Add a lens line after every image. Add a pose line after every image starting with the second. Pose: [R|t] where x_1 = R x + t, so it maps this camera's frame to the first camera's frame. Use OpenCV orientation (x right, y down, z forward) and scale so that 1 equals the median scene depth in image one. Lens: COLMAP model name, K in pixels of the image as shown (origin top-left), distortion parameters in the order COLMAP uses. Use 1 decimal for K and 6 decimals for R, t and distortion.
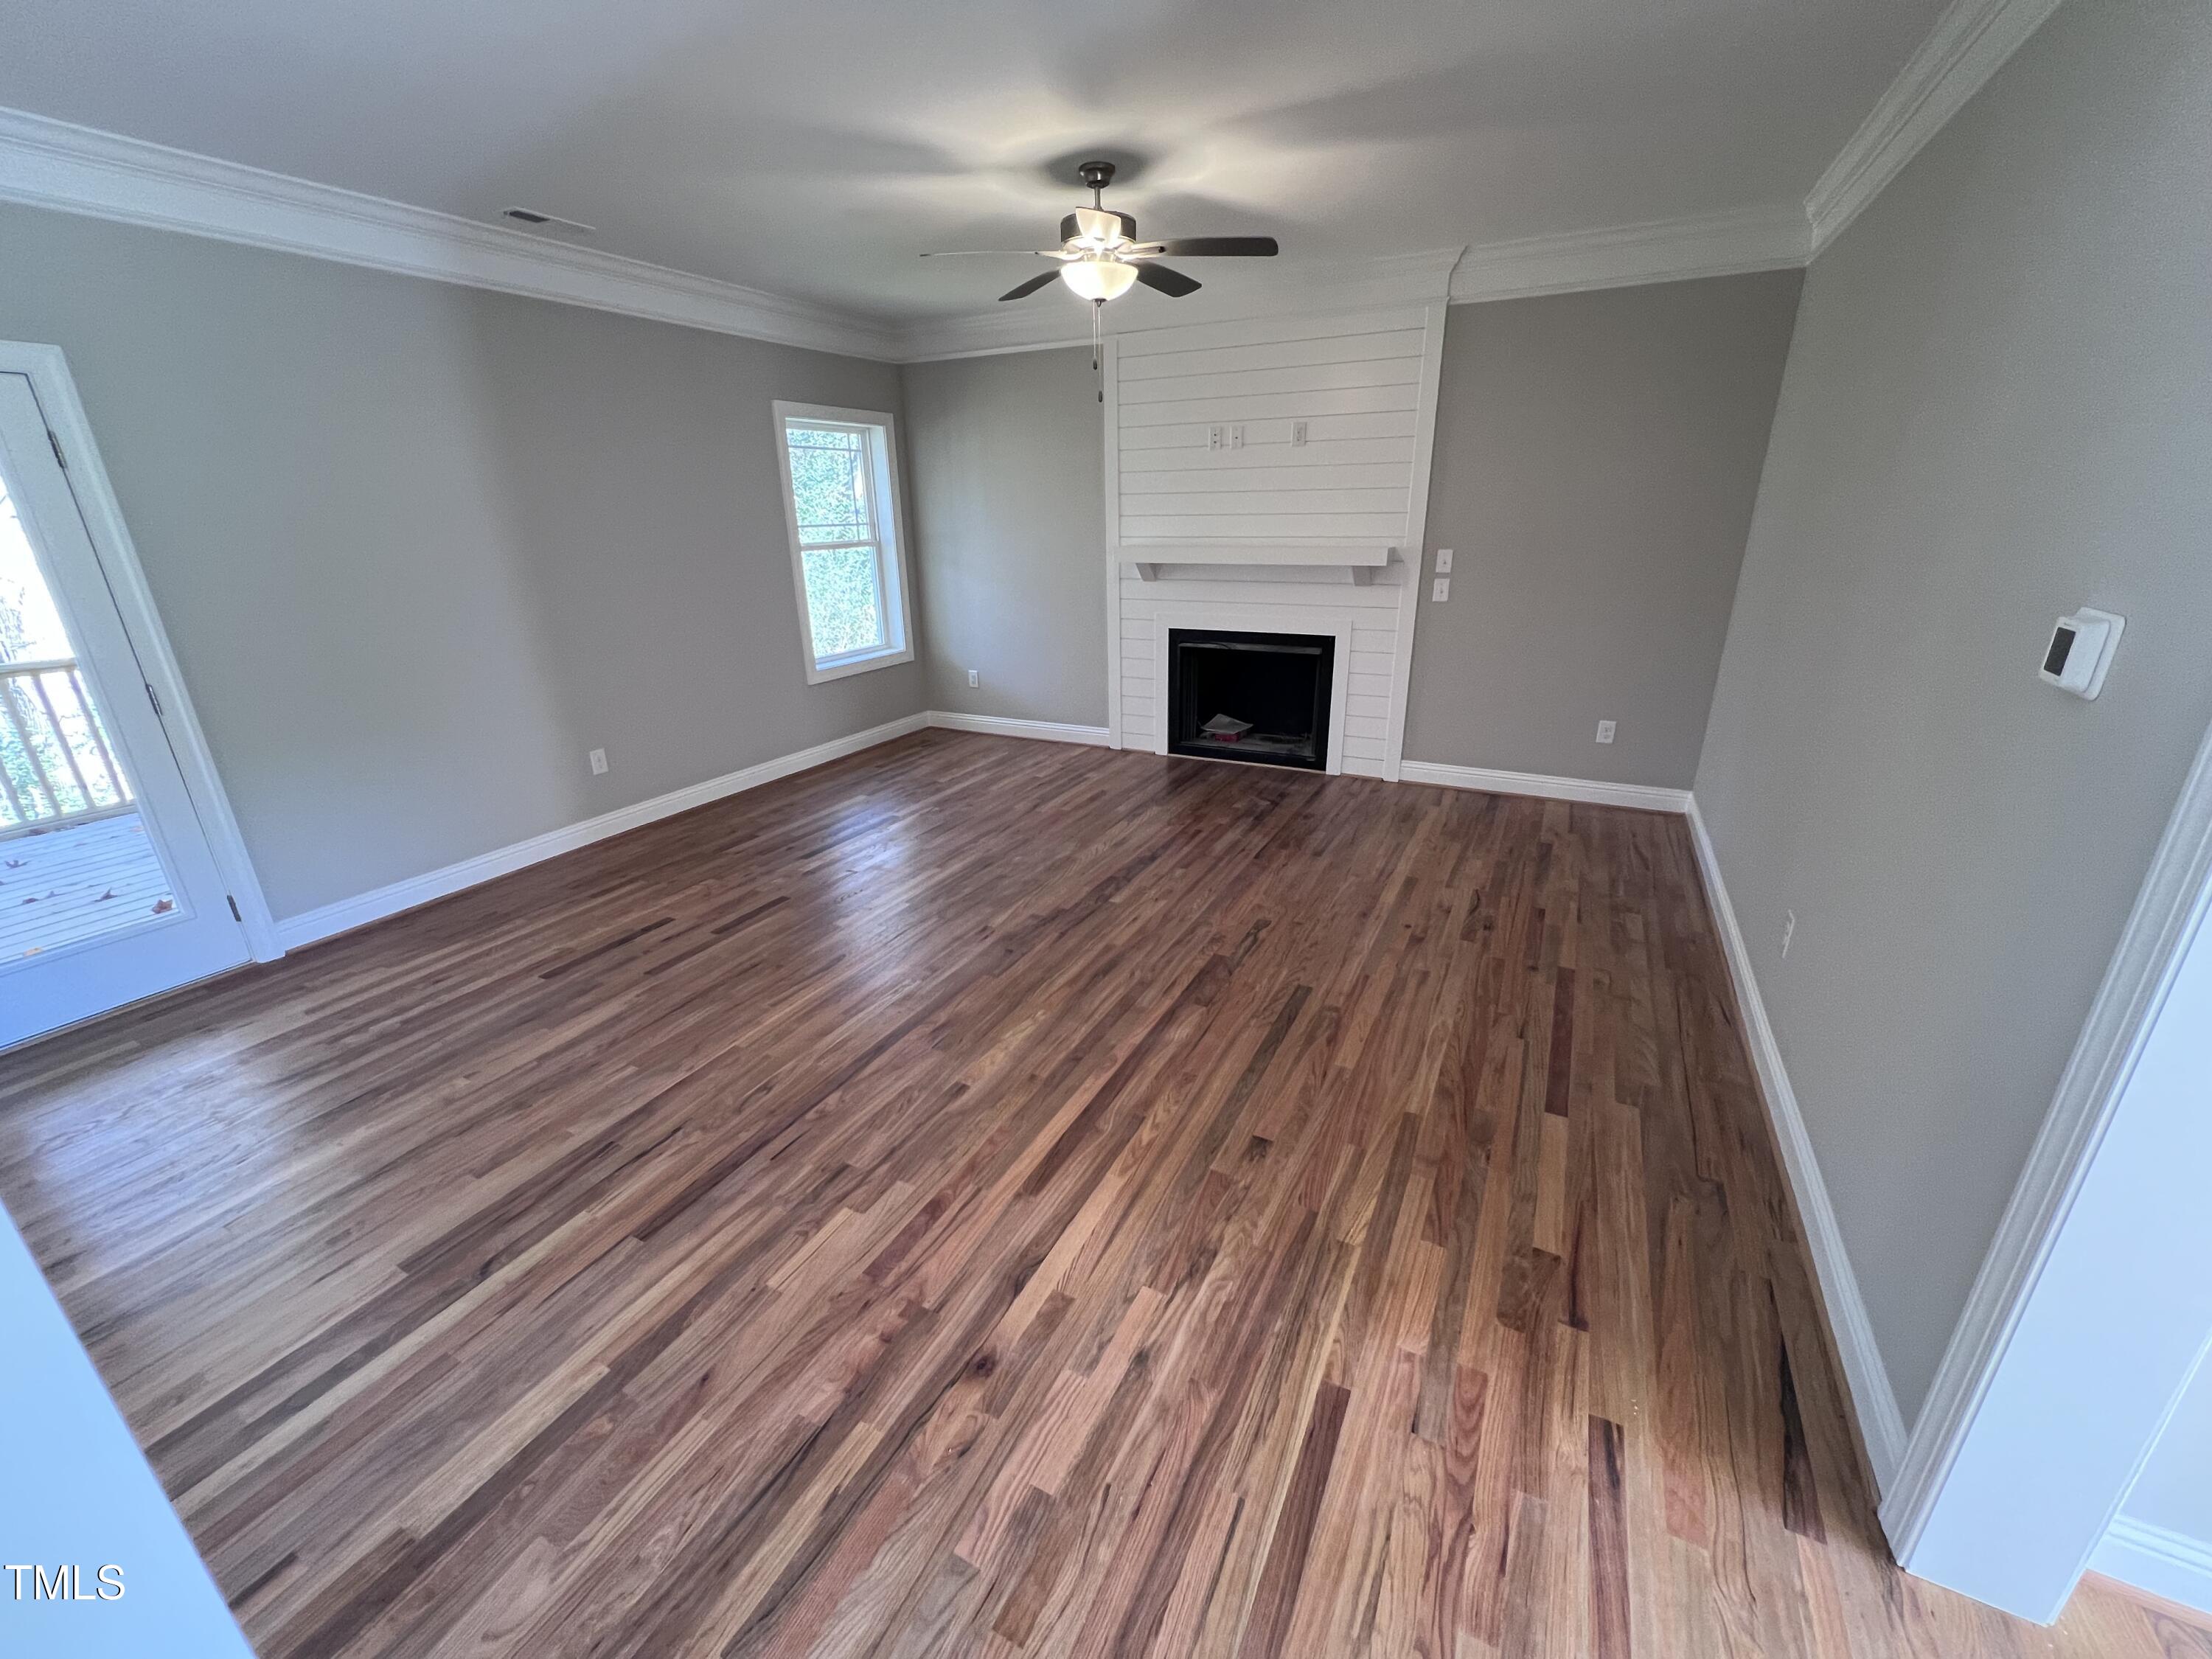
lens RADIAL K [[892.5, 0, 1105.3], [0, 892.5, 824.8], [0, 0, 1]] dist [-0.002063, 0.000615]
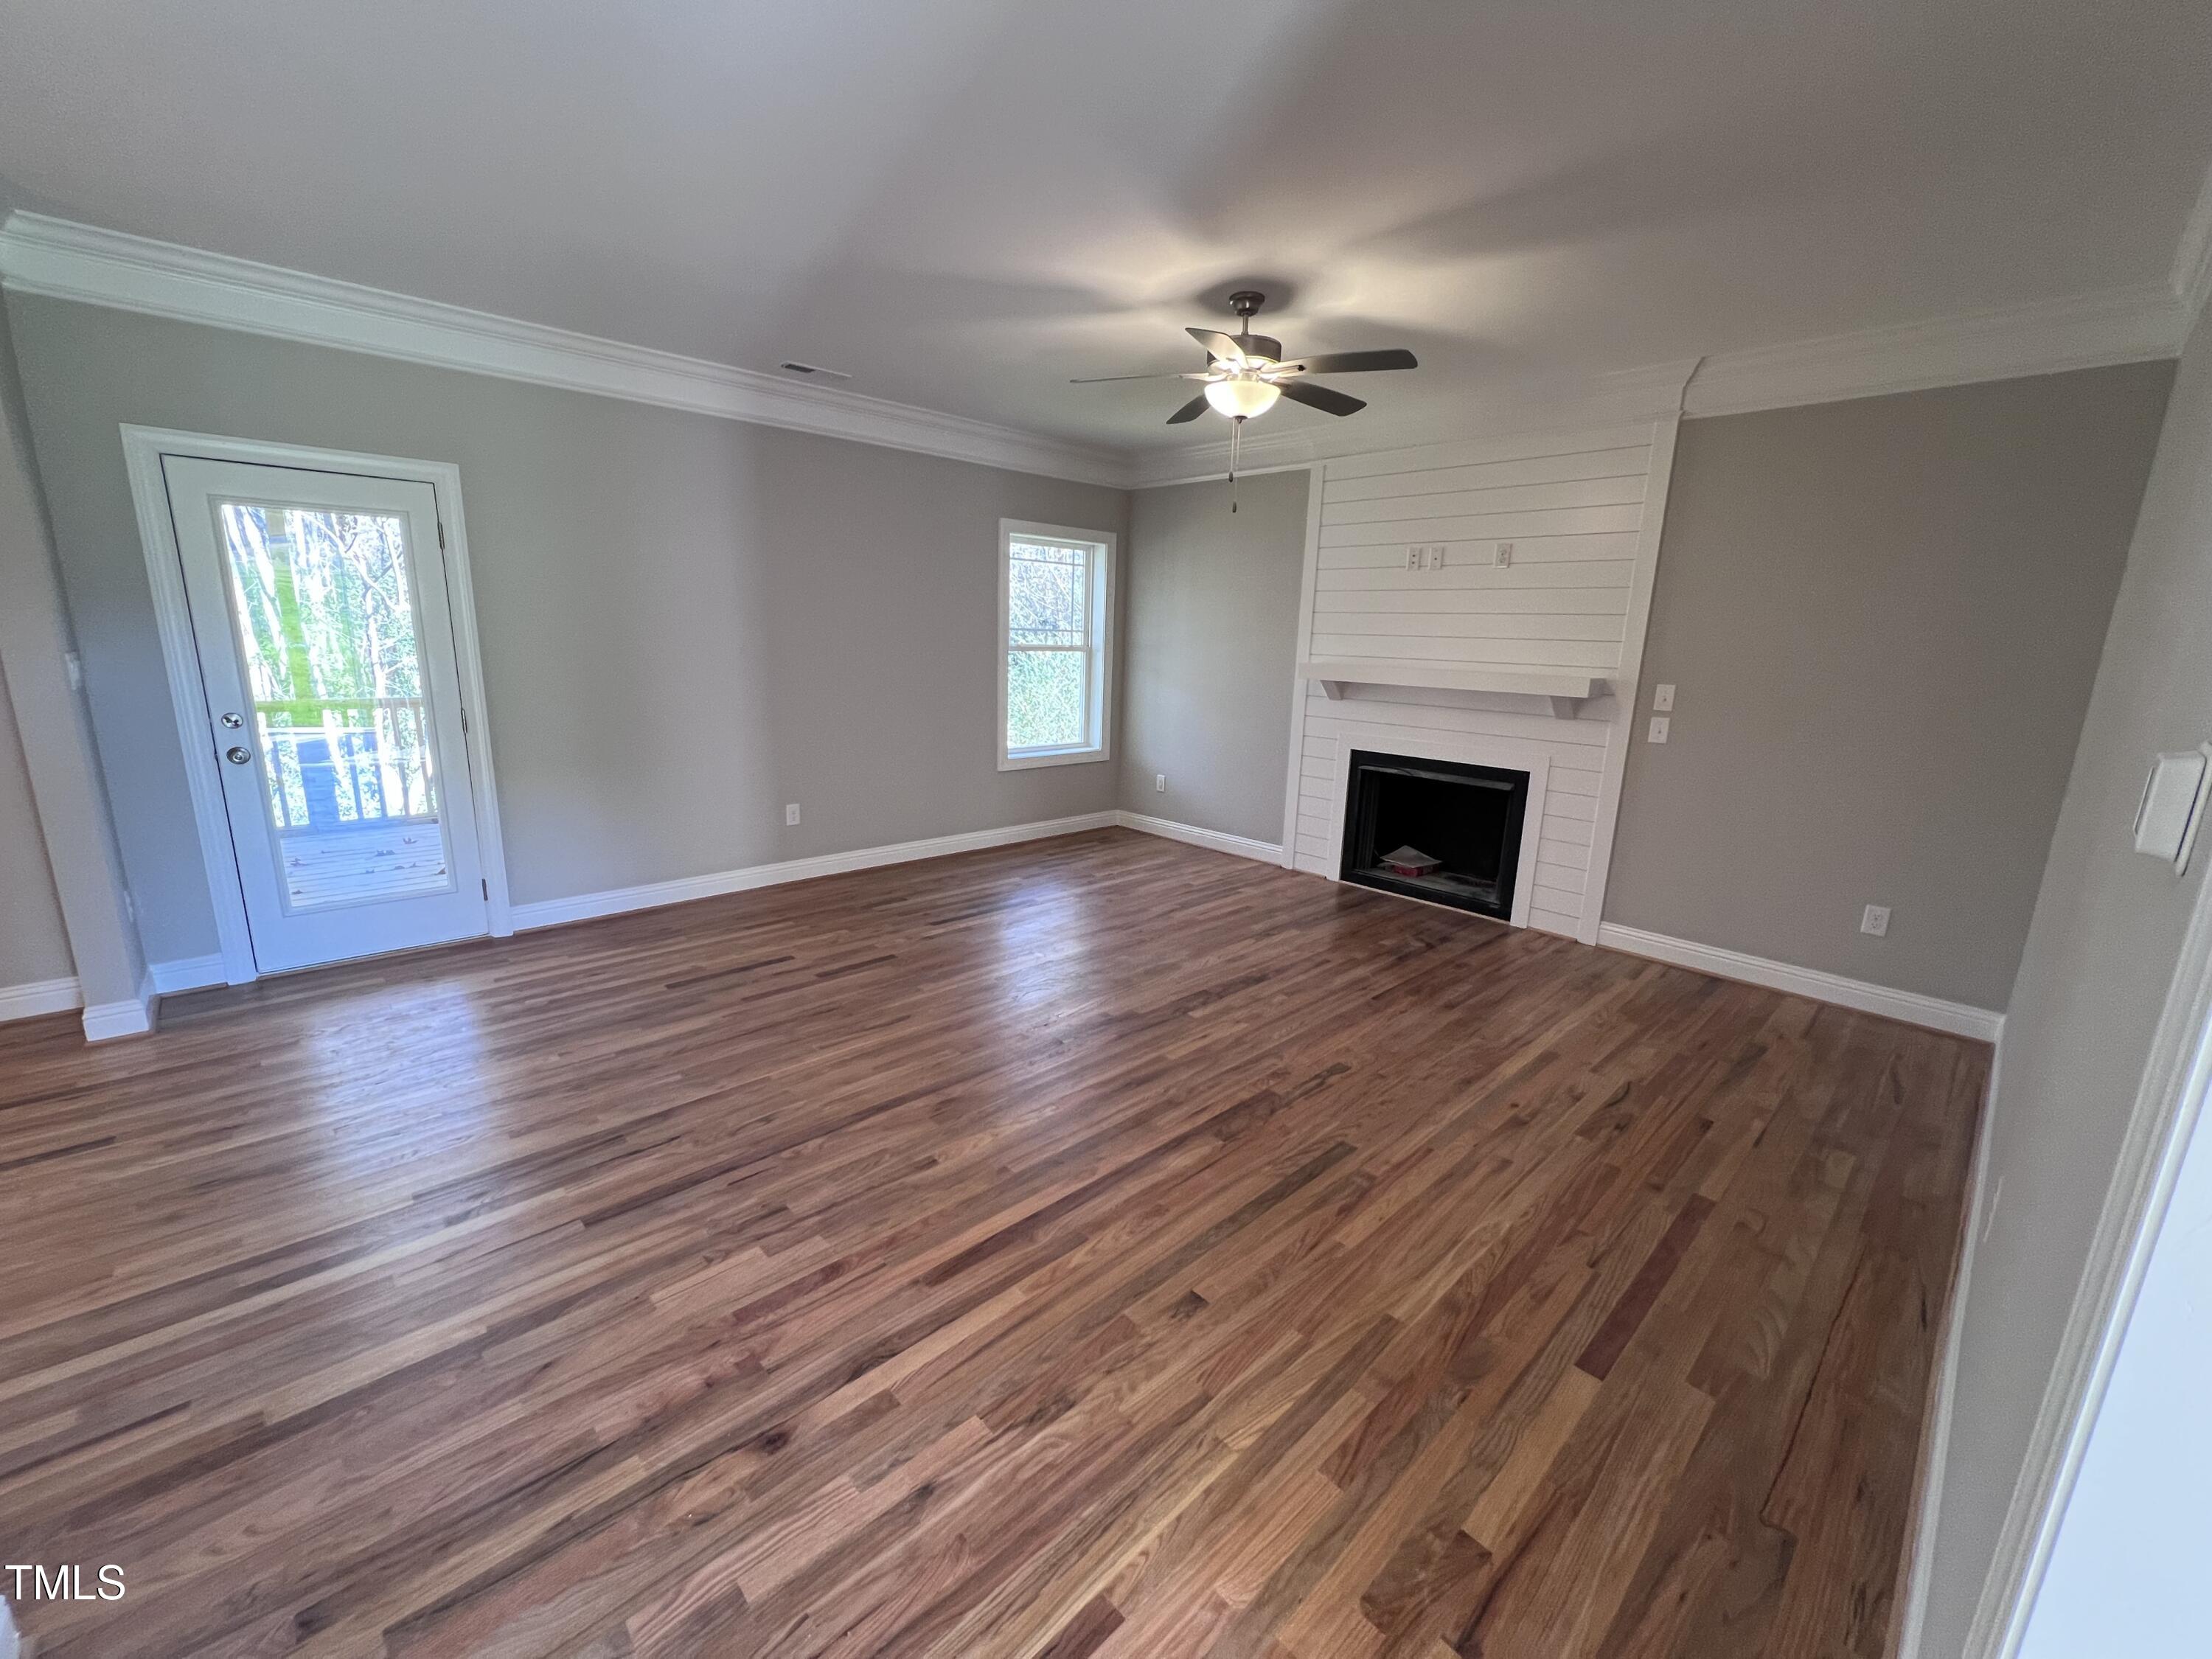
lens RADIAL K [[892.5, 0, 1101.5], [0, 892.5, 826.0], [0, 0, 1]] dist [-0.002063, 0.000615]
pose [[0.943238, 0.114571, -0.311731, 0.231054], [-0.154473, 0.982252, -0.106394, 0.005551], [0.294009, 0.148509, 0.944195, 0.061228]]
